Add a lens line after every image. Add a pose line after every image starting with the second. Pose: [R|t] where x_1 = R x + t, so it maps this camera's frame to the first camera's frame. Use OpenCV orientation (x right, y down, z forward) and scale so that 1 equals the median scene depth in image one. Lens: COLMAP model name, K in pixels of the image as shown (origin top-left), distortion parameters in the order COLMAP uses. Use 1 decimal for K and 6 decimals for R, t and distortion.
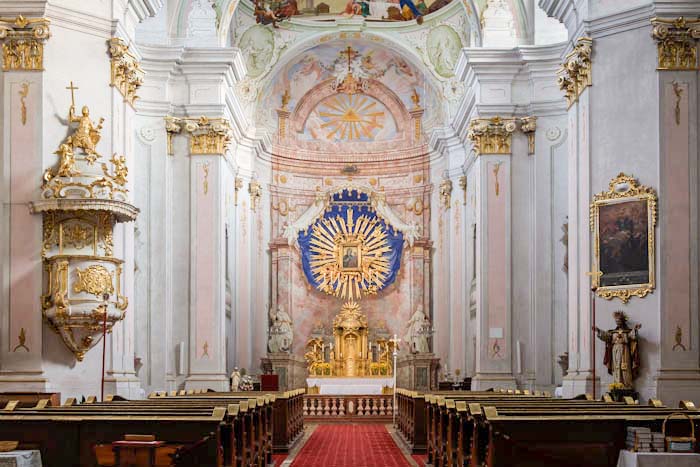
lens RADIAL K [[867.6, 0, 349.9], [0, 867.6, 233.6], [0, 0, 1]] dist [0.000469, 0.000000]
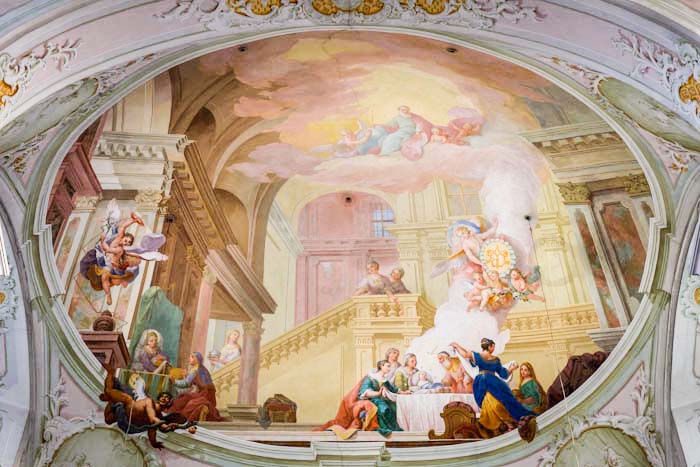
lens RADIAL K [[1227.8, 0, 349.6], [0, 1227.8, 233.5], [0, 0, 1]] dist [0.012742, 0.000000]
pose [[0.999952, 0.005349, 0.008185, -0.004421], [0.002171, 0.694741, -0.719257, 0.088925], [-0.009533, 0.719240, 0.694696, 0.553644]]
